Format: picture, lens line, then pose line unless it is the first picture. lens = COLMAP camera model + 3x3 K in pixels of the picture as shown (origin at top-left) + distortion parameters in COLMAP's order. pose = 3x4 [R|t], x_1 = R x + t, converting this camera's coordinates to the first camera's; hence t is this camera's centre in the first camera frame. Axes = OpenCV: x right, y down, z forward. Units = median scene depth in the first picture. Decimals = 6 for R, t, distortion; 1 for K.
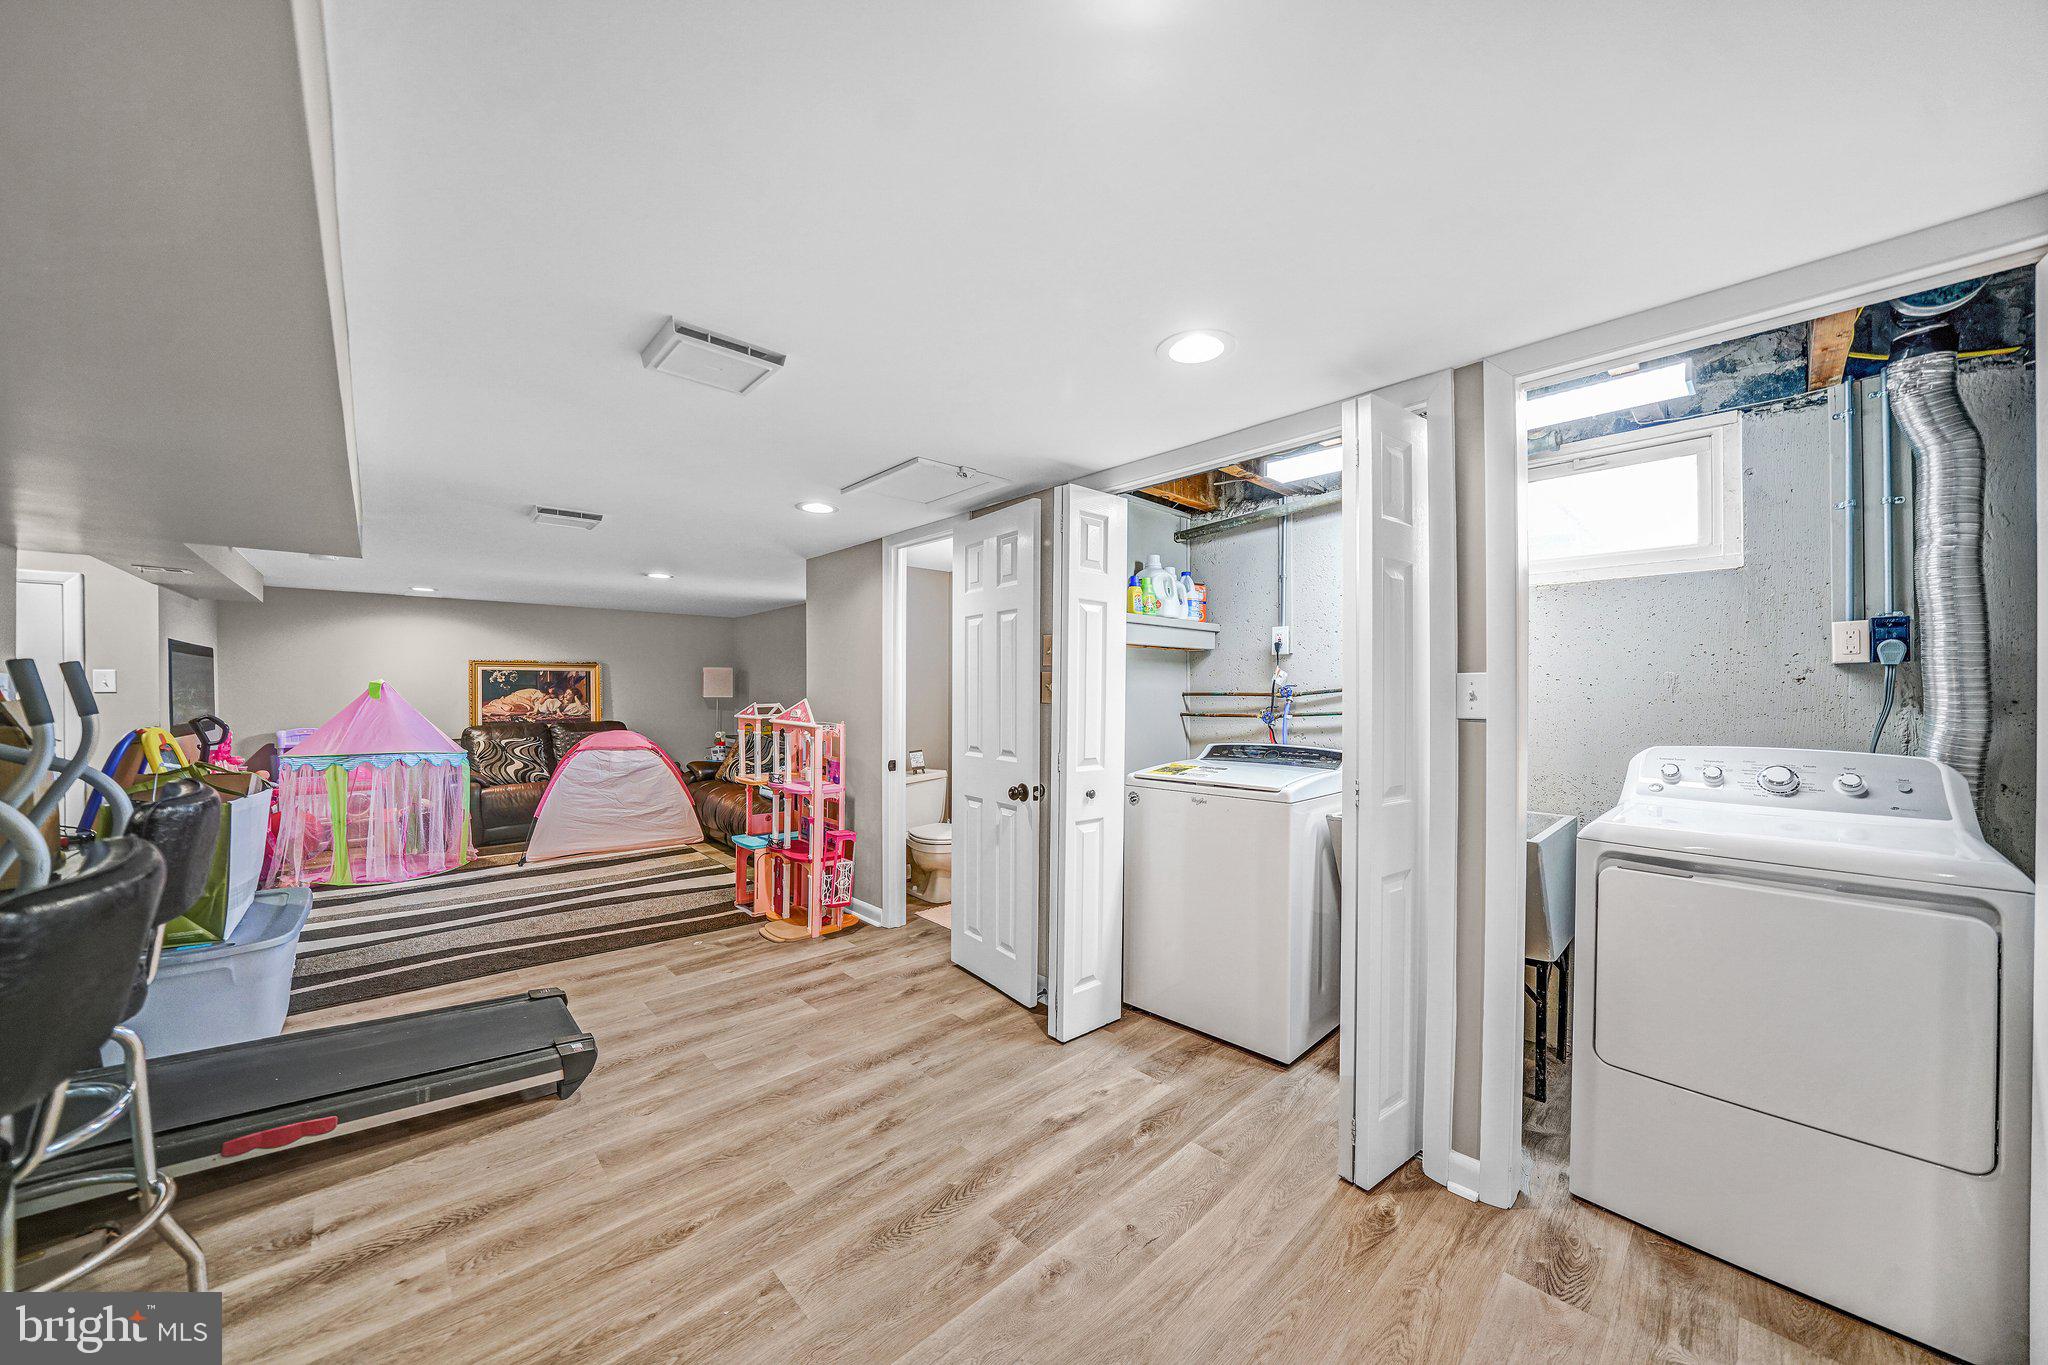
lens RADIAL K [[711.6, 0, 1029.2], [0, 711.6, 689.1], [0, 0, 1]] dist [-0.025613, 0.002660]
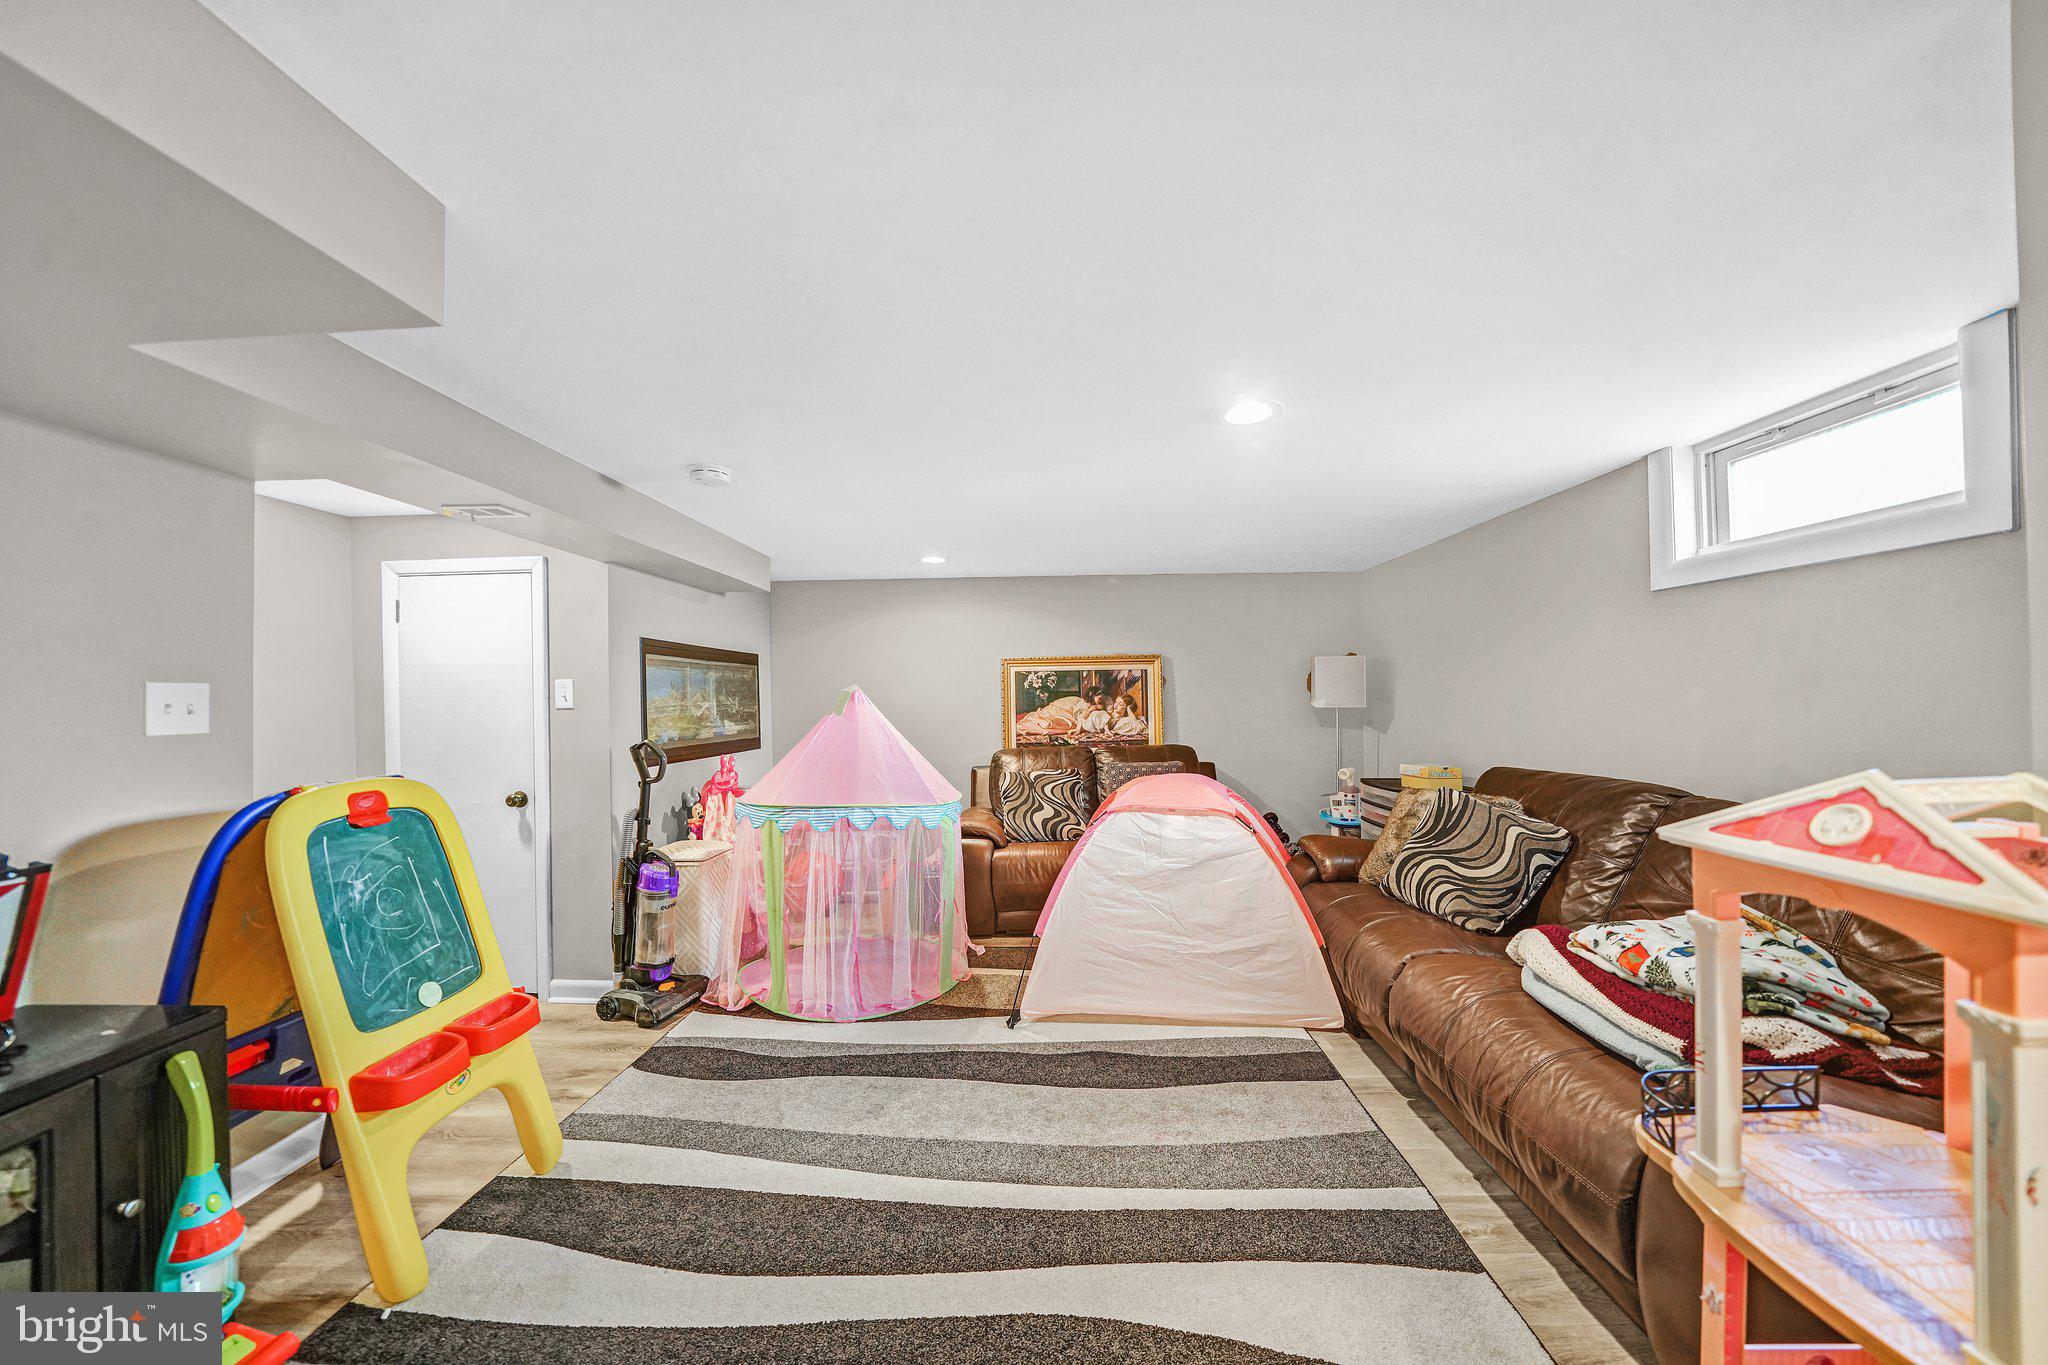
lens RADIAL K [[711.6, 0, 1017.7], [0, 711.6, 694.3], [0, 0, 1]] dist [-0.025613, 0.002660]
pose [[0.707655, -0.012780, -0.706442, -0.257017], [0.014418, 0.999889, -0.003646, -0.001044], [0.706411, -0.007606, 0.707761, 0.478327]]
